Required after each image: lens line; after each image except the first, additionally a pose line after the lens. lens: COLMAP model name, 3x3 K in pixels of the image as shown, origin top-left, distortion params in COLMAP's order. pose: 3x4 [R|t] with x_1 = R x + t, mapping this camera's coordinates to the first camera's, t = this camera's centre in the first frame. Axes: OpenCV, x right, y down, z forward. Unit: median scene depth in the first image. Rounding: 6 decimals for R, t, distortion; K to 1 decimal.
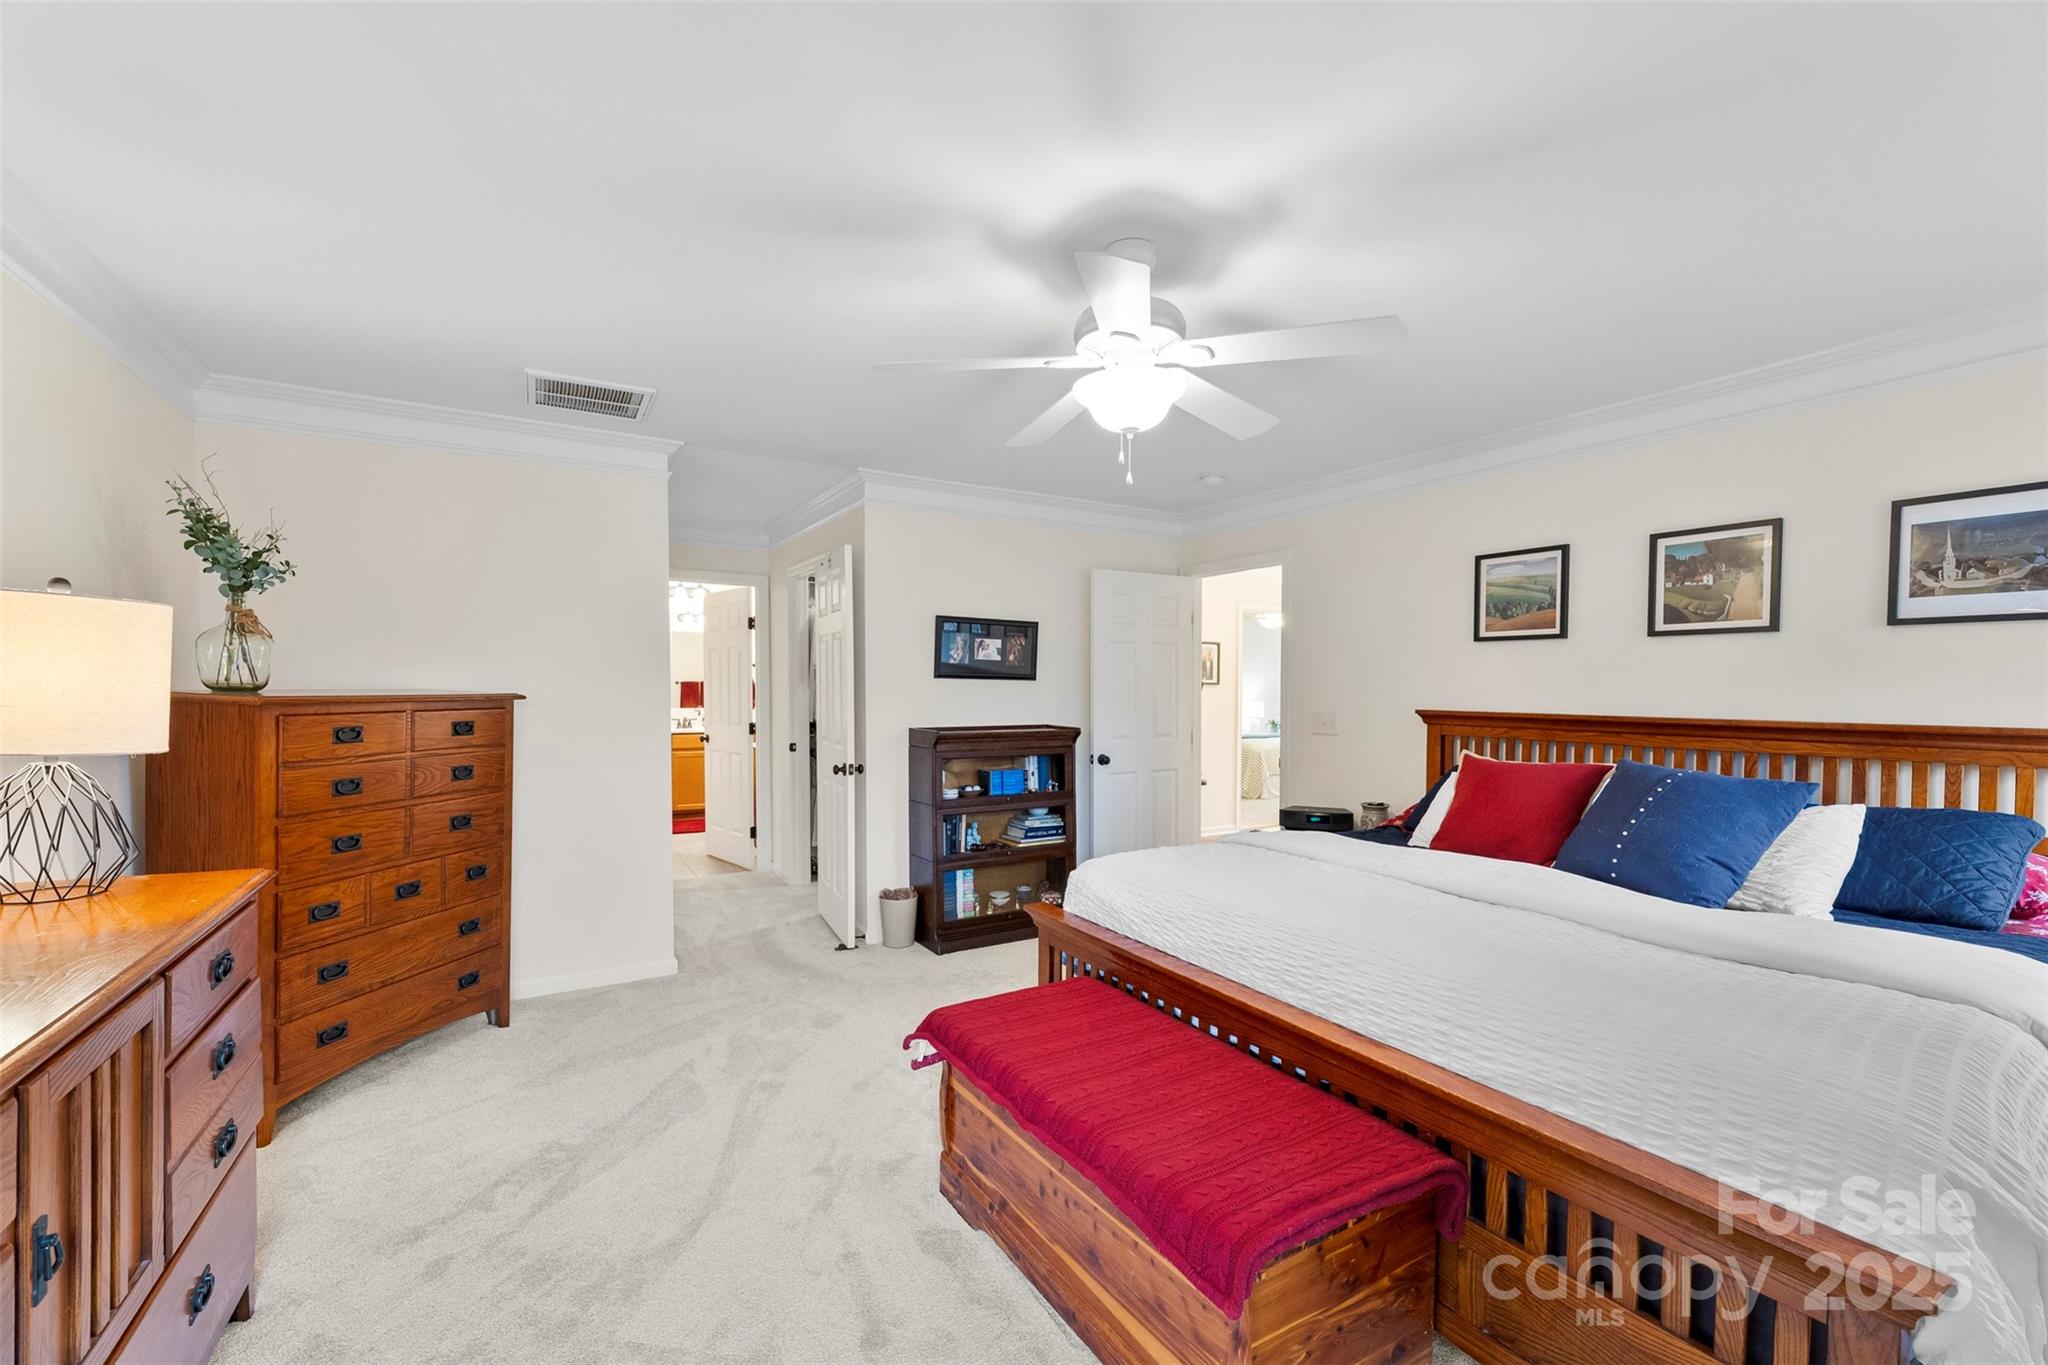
lens RADIAL K [[828.1, 0, 1020.2], [0, 828.1, 686.6], [0, 0, 1]] dist [-0.001372, -0.000297]
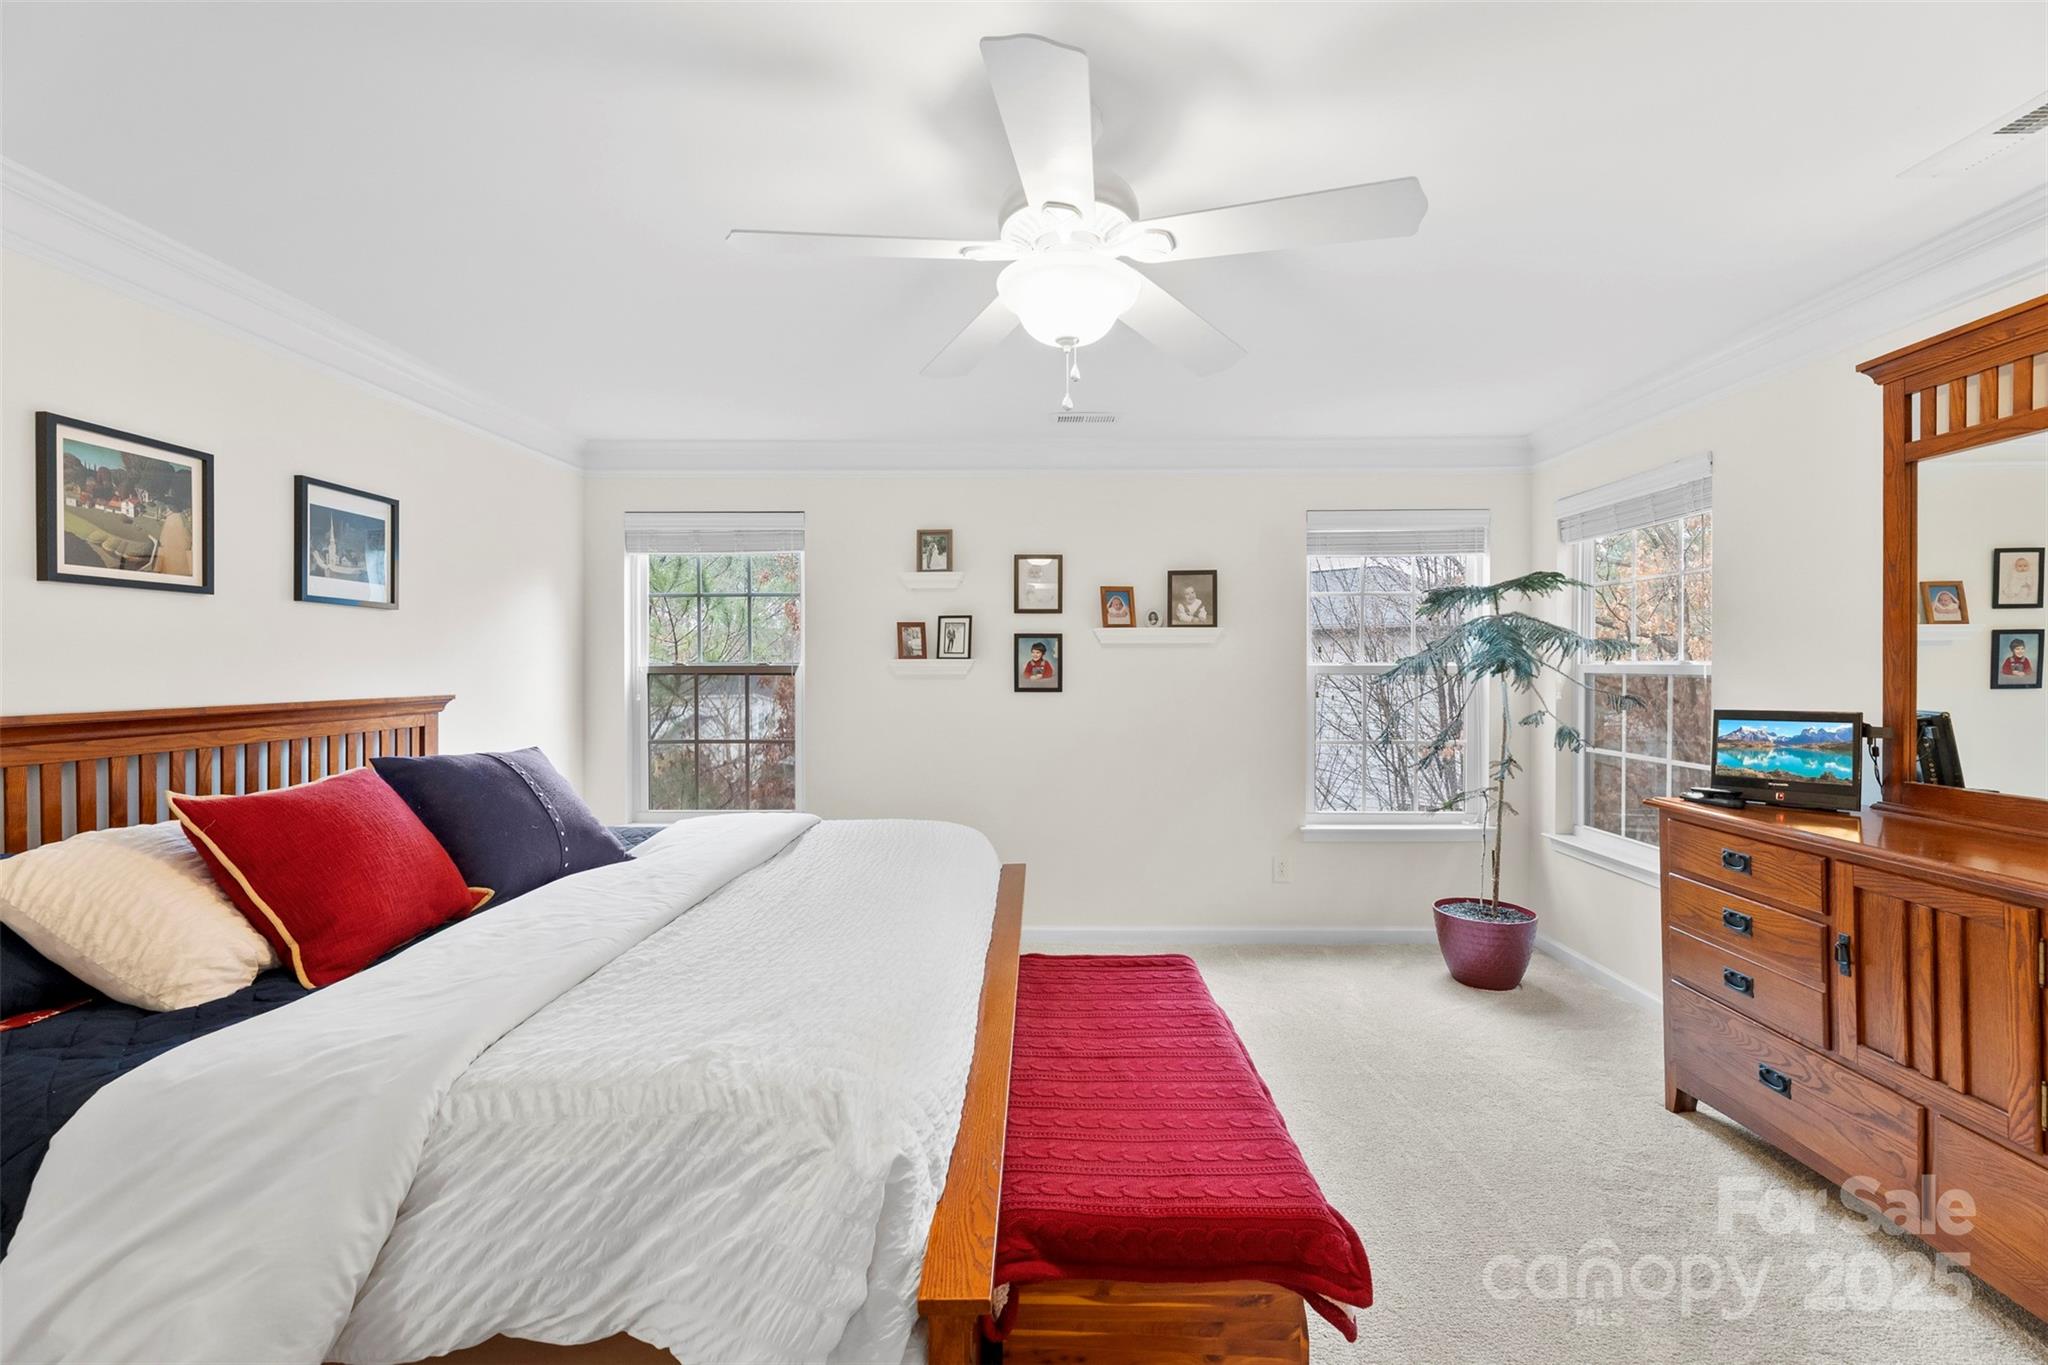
lens RADIAL K [[828.1, 0, 1028.9], [0, 828.1, 670.4], [0, 0, 1]] dist [-0.001372, -0.000297]
pose [[-0.849906, -0.008542, 0.526866, -0.179693], [-0.003382, 0.999936, 0.010756, -0.004621], [-0.526924, 0.007360, -0.849881, 1.231177]]
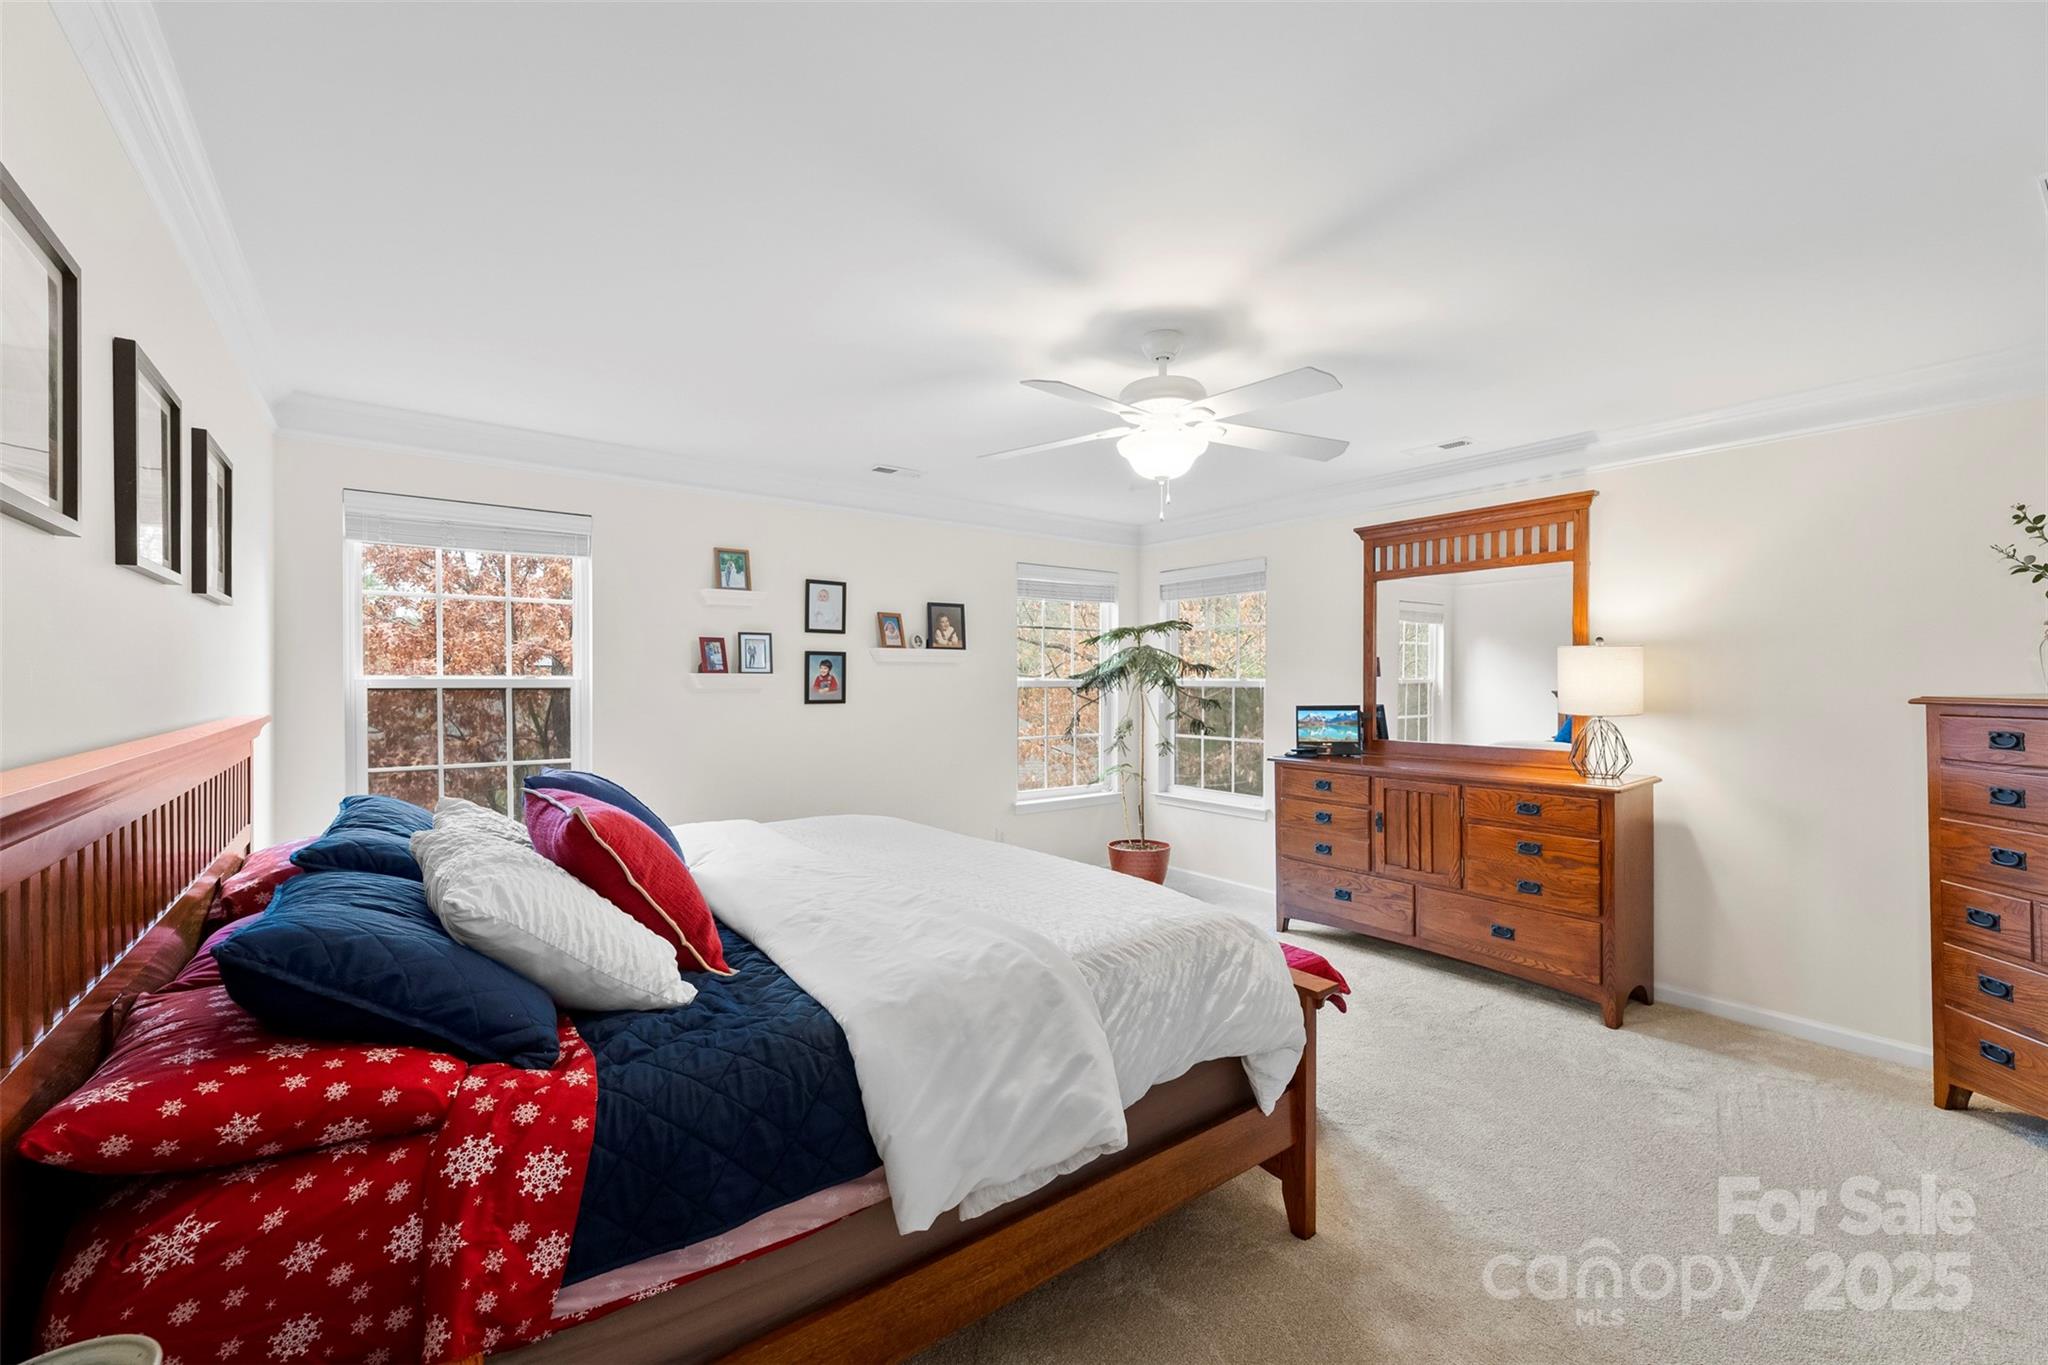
lens RADIAL K [[828.1, 0, 1016.1], [0, 828.1, 681.4], [0, 0, 1]] dist [-0.001372, -0.000297]
pose [[-0.994871, -0.007614, -0.100866, 0.348017], [-0.007863, 0.999967, 0.002068, -0.001434], [0.100846, 0.002850, -0.994898, 1.622381]]
